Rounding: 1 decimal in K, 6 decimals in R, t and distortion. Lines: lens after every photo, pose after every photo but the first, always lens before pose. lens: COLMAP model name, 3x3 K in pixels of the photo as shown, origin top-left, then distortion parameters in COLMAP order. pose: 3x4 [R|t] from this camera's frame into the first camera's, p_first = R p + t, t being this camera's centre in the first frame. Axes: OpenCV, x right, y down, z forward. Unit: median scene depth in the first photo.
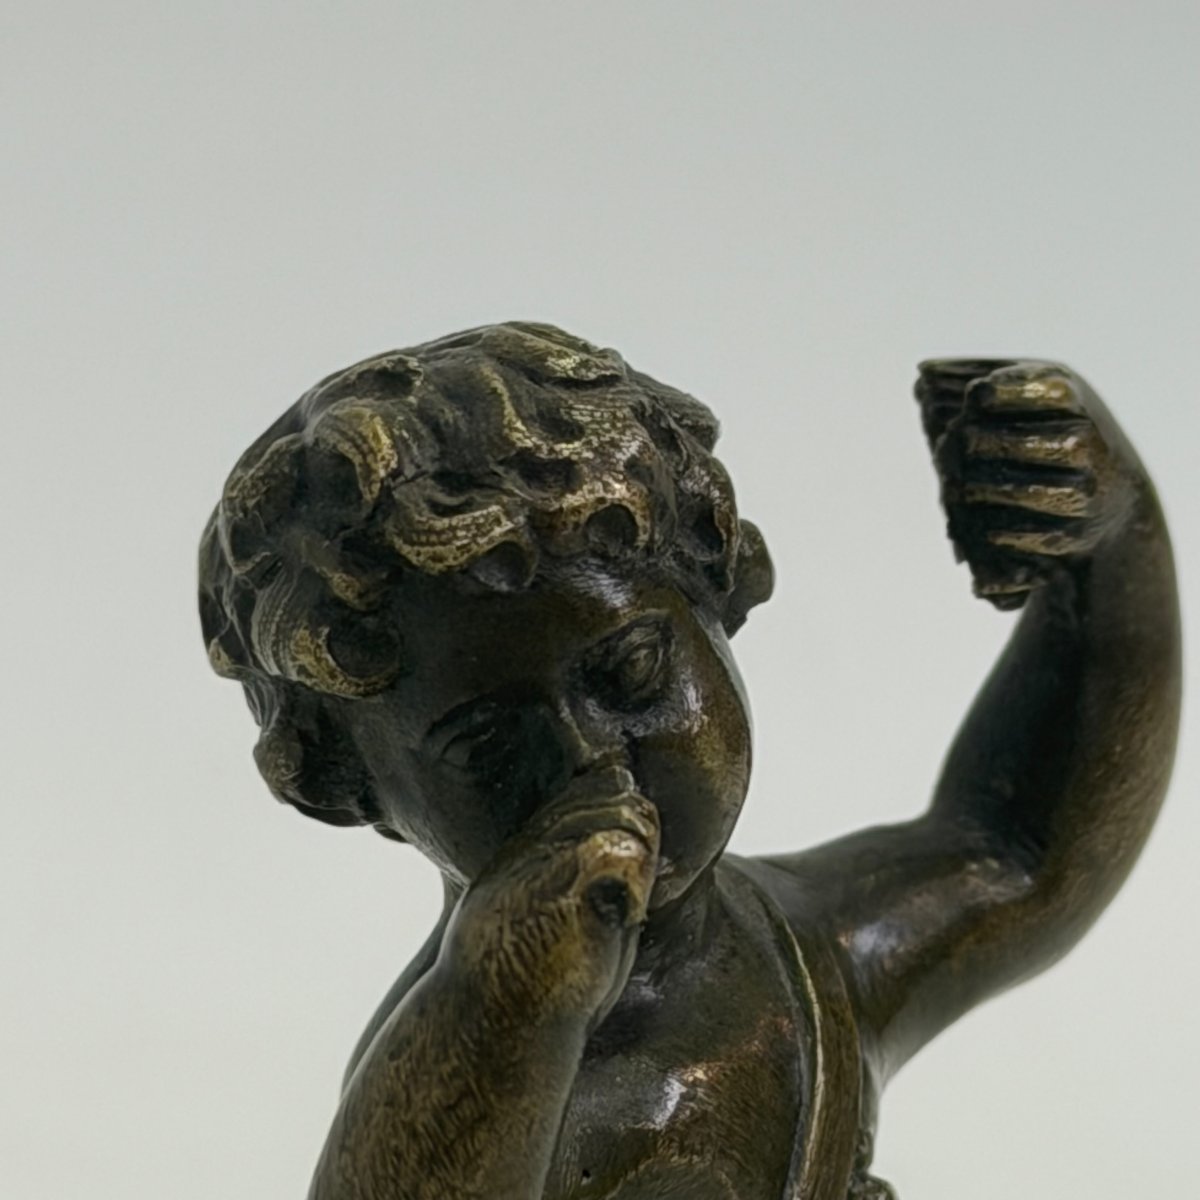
lens RADIAL K [[7643.6, 0, 603.4], [0, 7643.6, 601.0], [0, 0, 1]] dist [-0.953841, 0.000000]
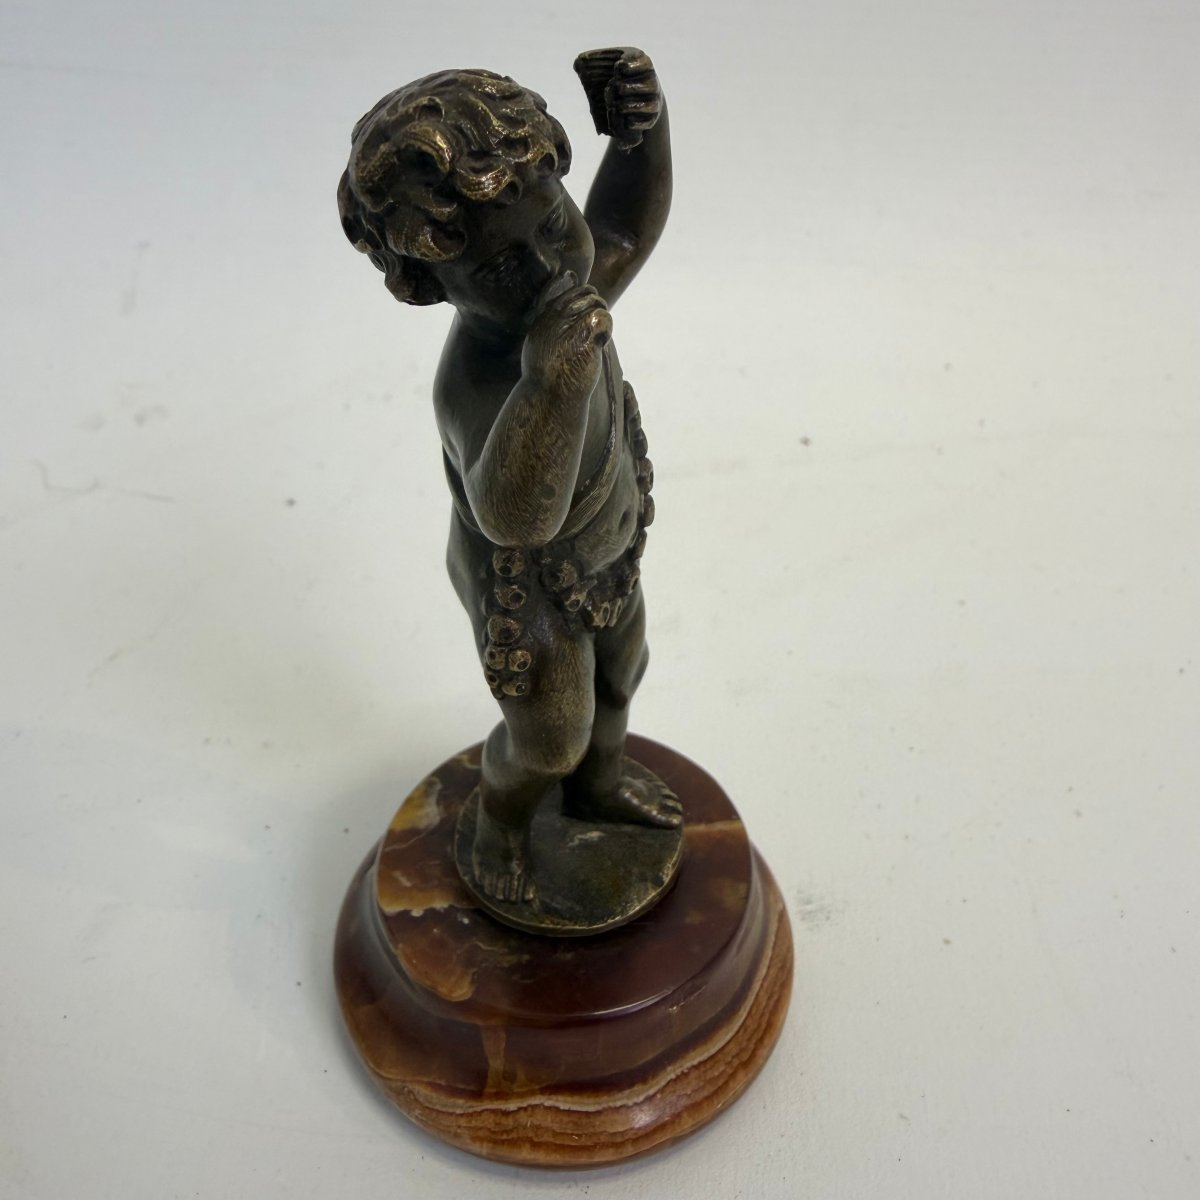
lens RADIAL K [[1146.7, 0, 623.1], [0, 1146.7, 559.7], [0, 0, 1]] dist [-0.033308, 0.000000]
pose [[0.903890, -0.286830, 0.317349, -0.118232], [0.122983, 0.884809, 0.449432, -0.054818], [-0.409704, -0.367209, 0.835045, 0.666674]]
